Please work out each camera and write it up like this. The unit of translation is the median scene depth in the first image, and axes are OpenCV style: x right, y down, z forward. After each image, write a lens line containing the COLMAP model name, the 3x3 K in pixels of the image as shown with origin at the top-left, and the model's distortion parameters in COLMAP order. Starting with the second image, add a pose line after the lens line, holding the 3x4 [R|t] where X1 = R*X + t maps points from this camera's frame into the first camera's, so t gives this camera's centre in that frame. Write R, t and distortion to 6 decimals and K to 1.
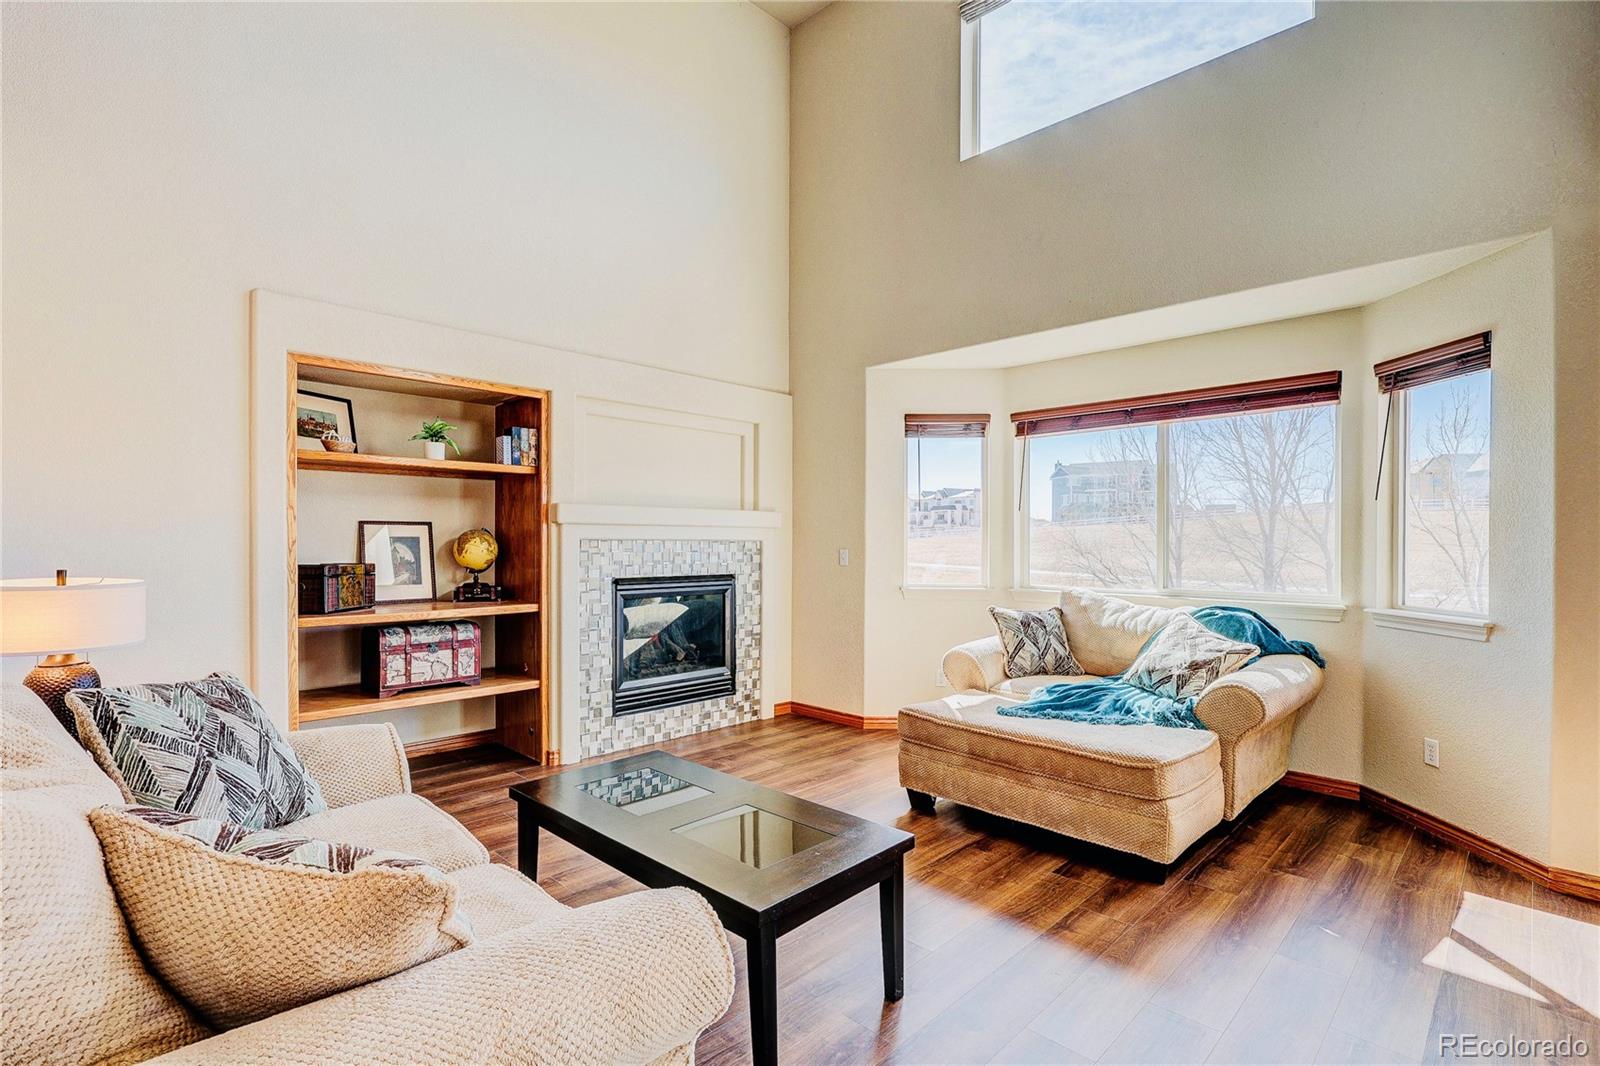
lens RADIAL K [[760.6, 0, 800.7], [0, 760.6, 541.1], [0, 0, 1]] dist [-0.003166, -0.000476]
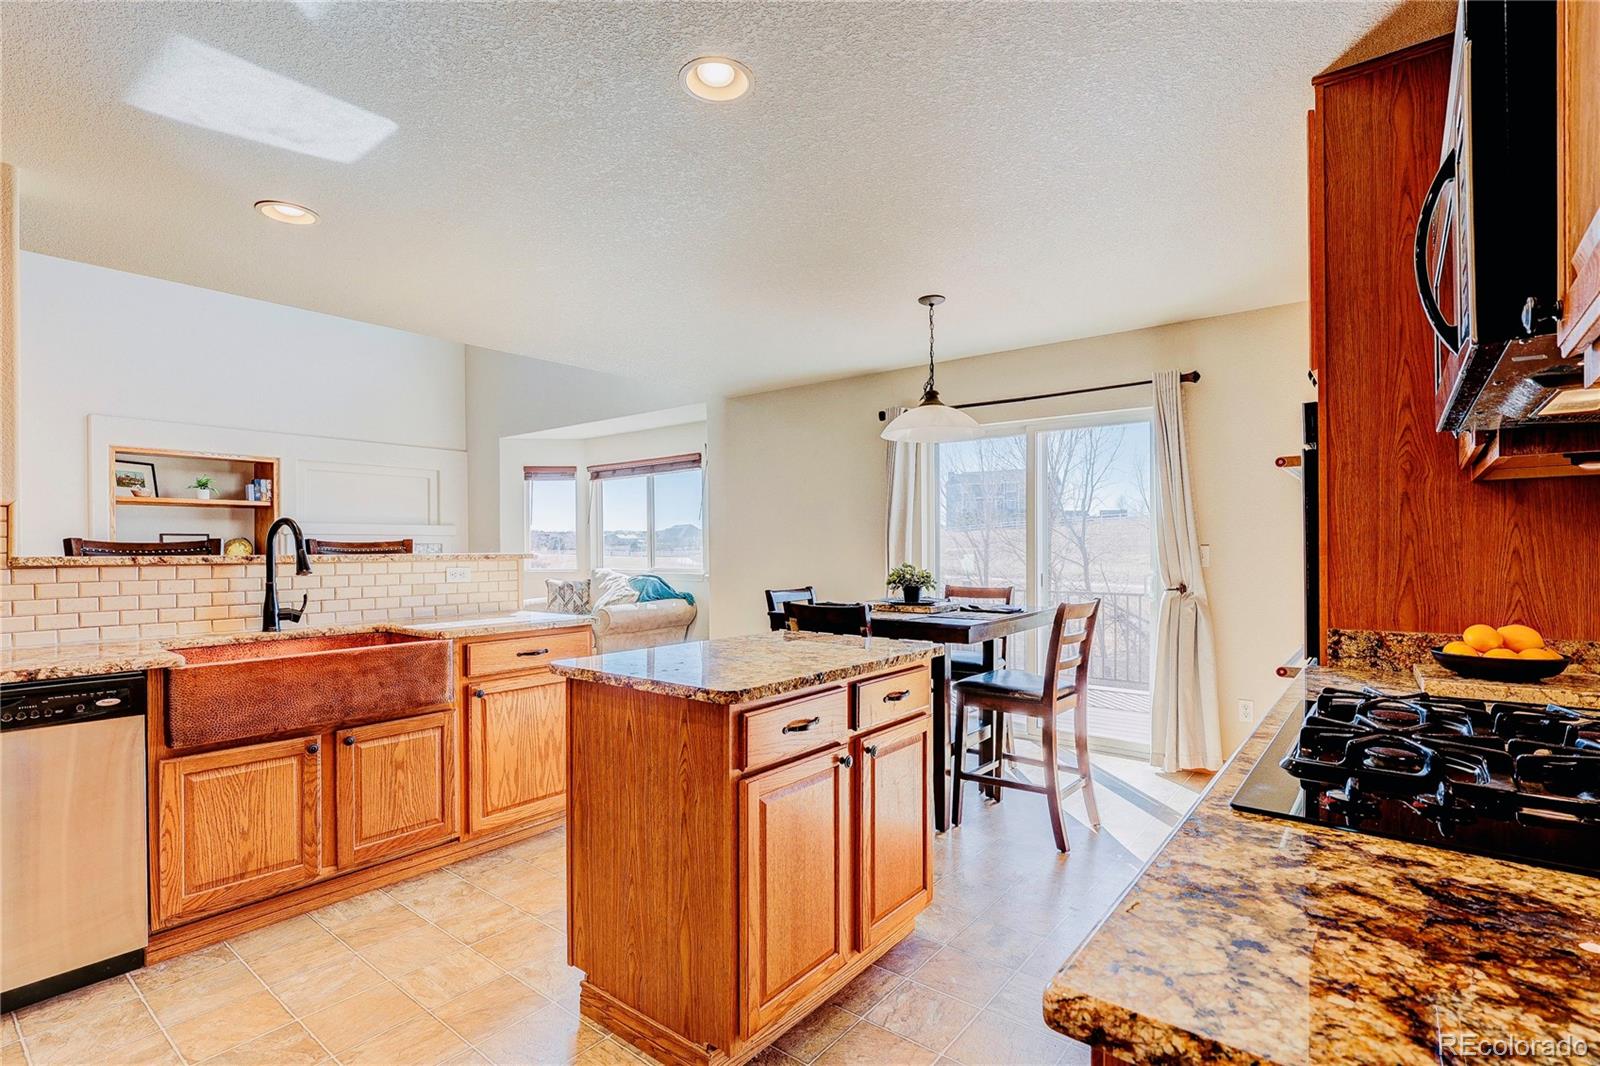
lens RADIAL K [[760.6, 0, 799.6], [0, 760.6, 539.6], [0, 0, 1]] dist [-0.003166, -0.000476]
pose [[0.993894, -0.009608, 0.109918, 0.654560], [0.010623, 0.999906, -0.008653, 0.015754], [-0.109824, 0.009768, 0.993903, -0.844895]]
